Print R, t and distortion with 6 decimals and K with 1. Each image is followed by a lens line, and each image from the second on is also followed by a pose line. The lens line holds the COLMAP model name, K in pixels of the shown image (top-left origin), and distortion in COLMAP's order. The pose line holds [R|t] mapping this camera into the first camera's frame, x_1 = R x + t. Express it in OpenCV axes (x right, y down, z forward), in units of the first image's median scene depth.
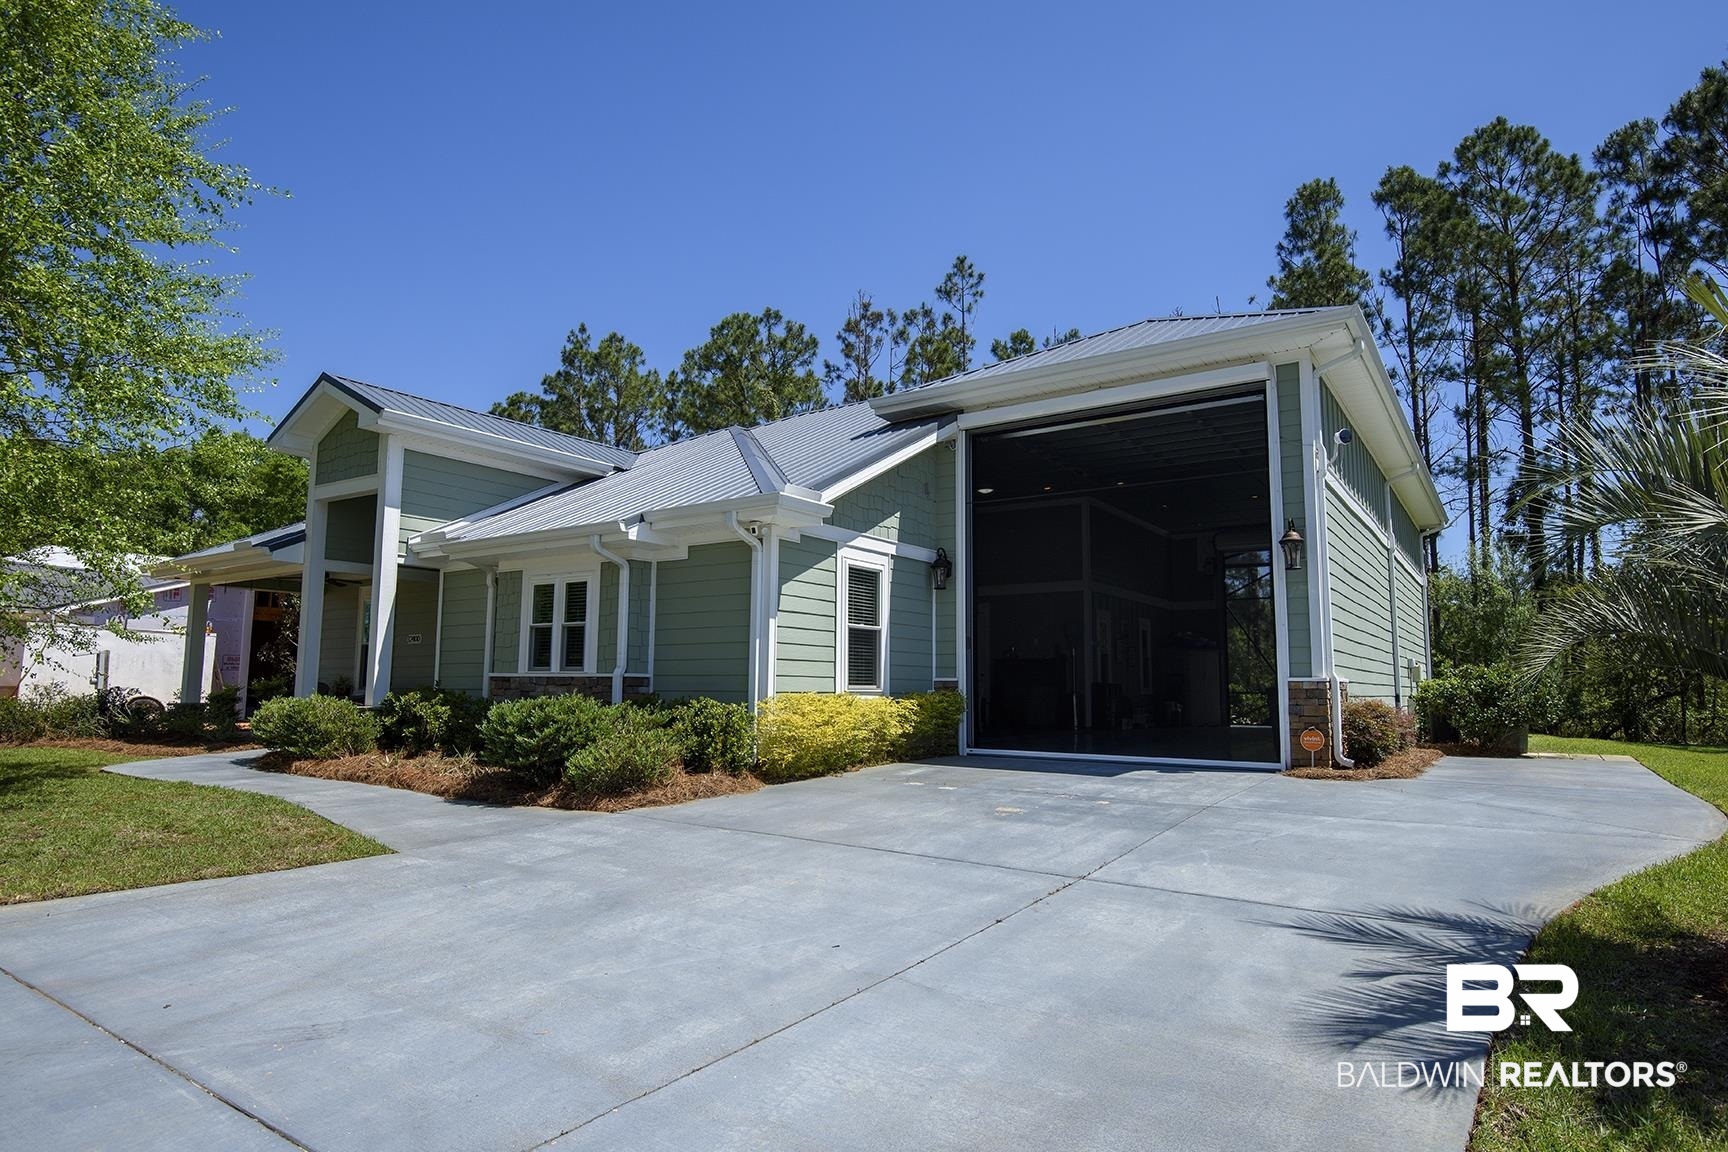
lens RADIAL K [[939.0, 0, 864.0], [0, 939.0, 576.0], [0, 0, 1]] dist [0.003865, 0.000343]
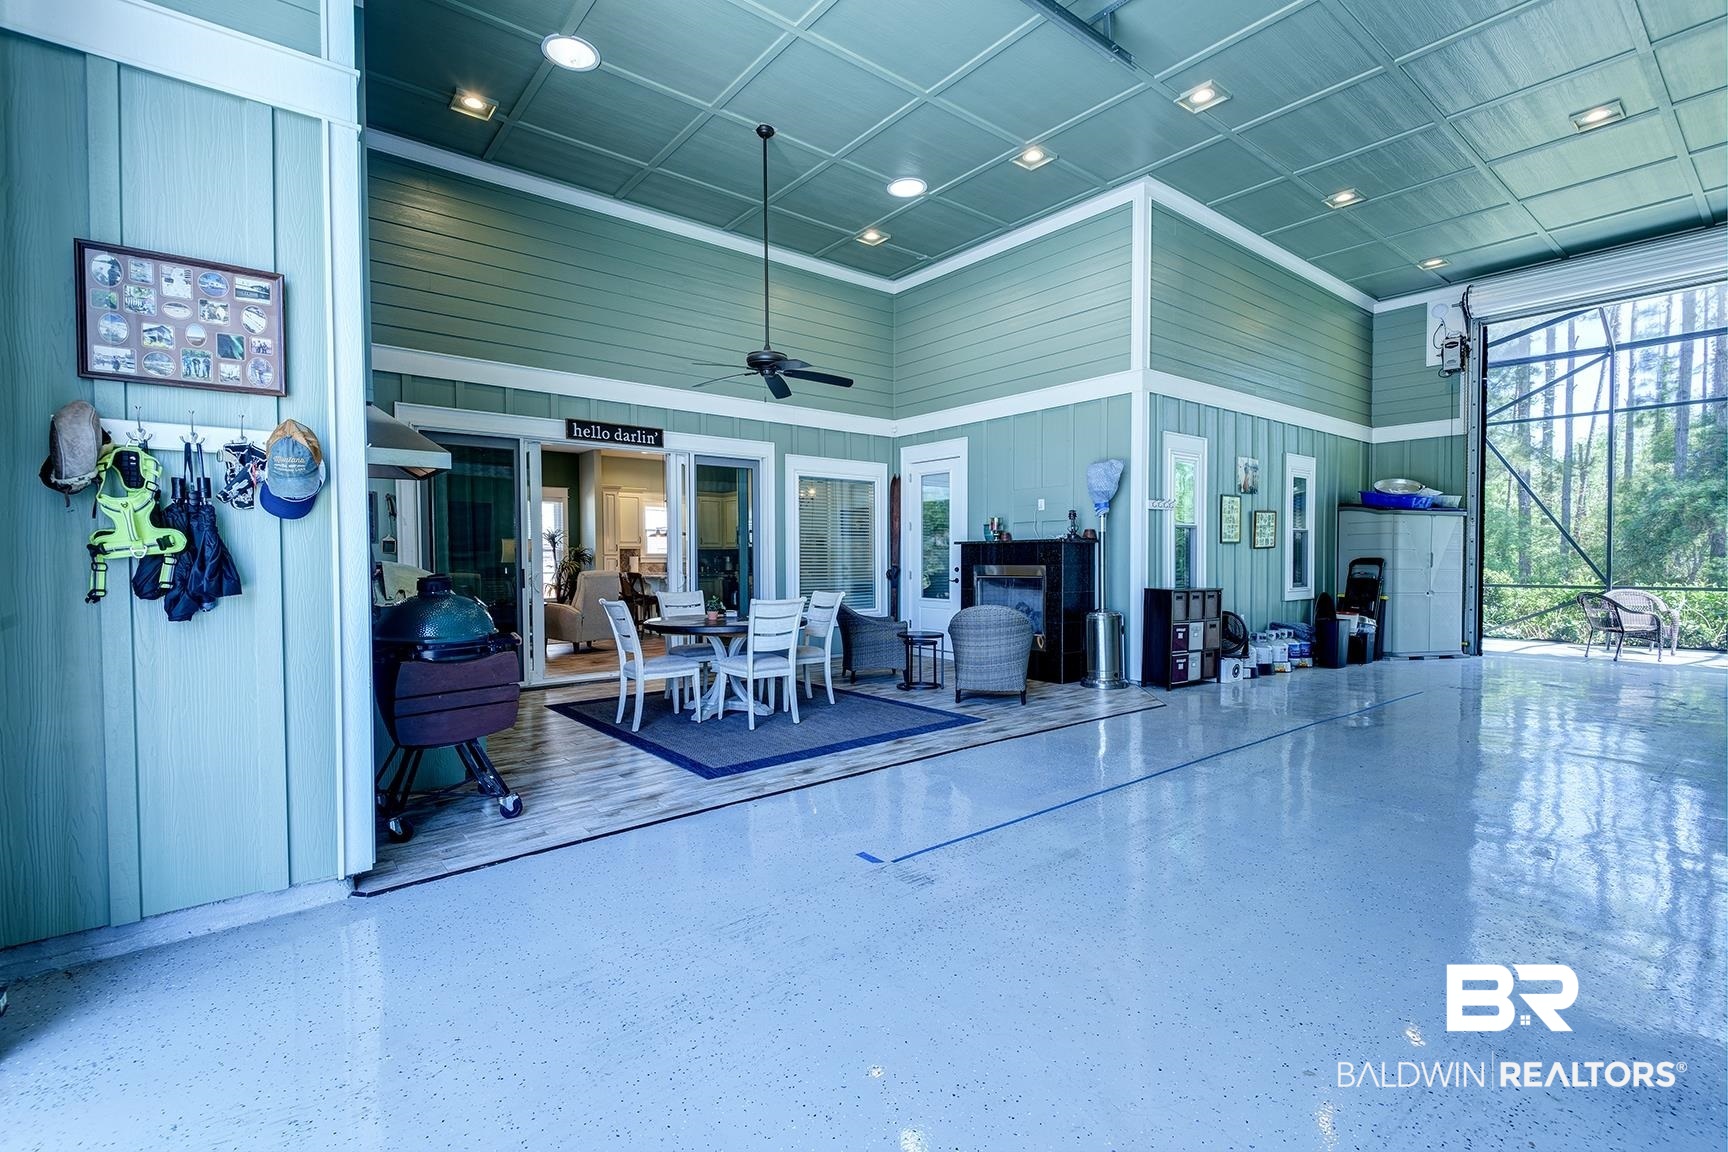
lens RADIAL K [[779.5, 0, 868.9], [0, 779.5, 573.9], [0, 0, 1]] dist [0.043110, -0.030133]
pose [[0.961591, -0.007259, -0.274392, 0.346311], [0.045429, 0.990073, 0.133009, 0.075931], [0.270702, -0.140365, 0.952375, 0.938828]]
